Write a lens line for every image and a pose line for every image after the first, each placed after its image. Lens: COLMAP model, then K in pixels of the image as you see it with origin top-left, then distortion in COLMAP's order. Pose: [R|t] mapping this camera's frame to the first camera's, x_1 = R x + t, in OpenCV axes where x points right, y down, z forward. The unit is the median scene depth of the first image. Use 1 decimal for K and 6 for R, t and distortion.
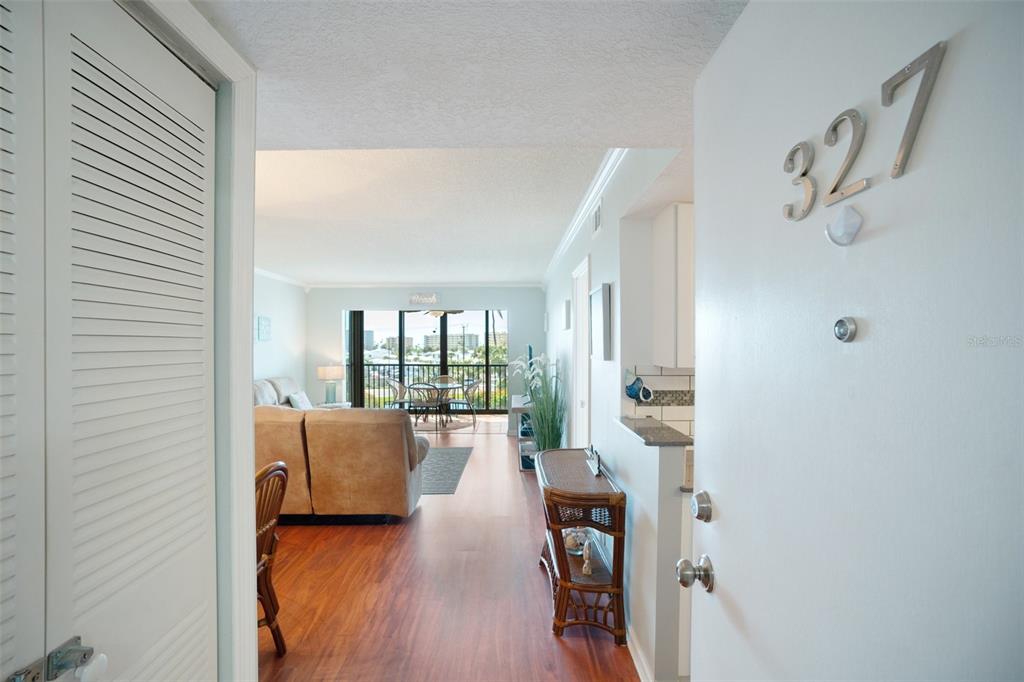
lens RADIAL K [[475.6, 0, 522.0], [0, 475.6, 338.7], [0, 0, 1]] dist [-0.067719, 0.023651]
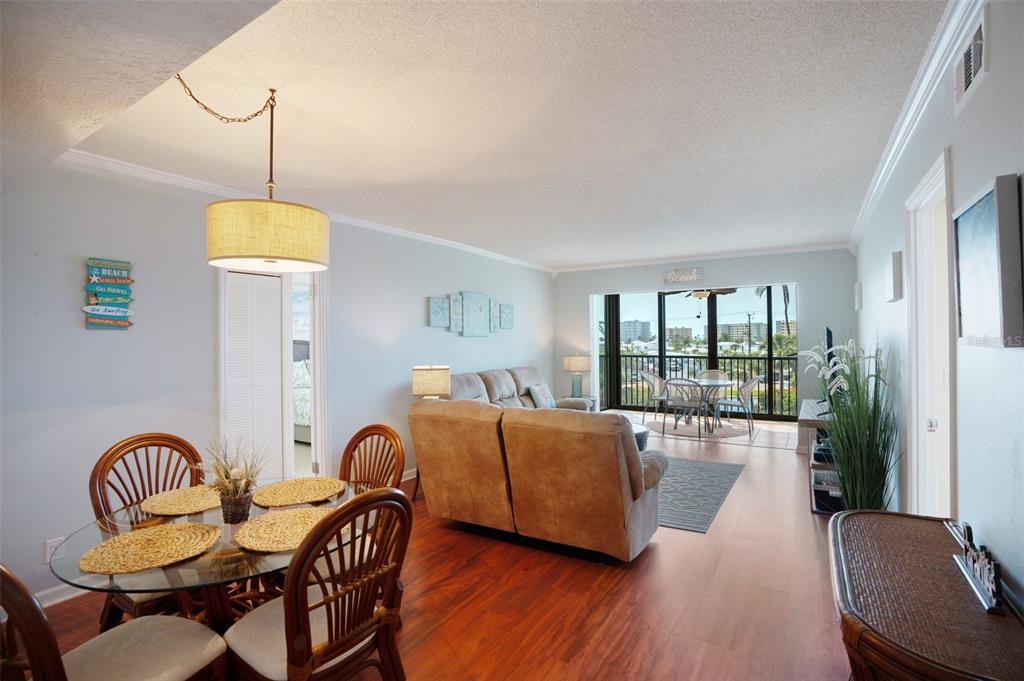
lens RADIAL K [[475.6, 0, 522.0], [0, 475.6, 338.2], [0, 0, 1]] dist [-0.067719, 0.023651]
pose [[0.834664, -0.008362, -0.550696, 0.016598], [0.016541, 0.999814, 0.009889, 0.016031], [0.550511, -0.017363, 0.834648, 0.231153]]
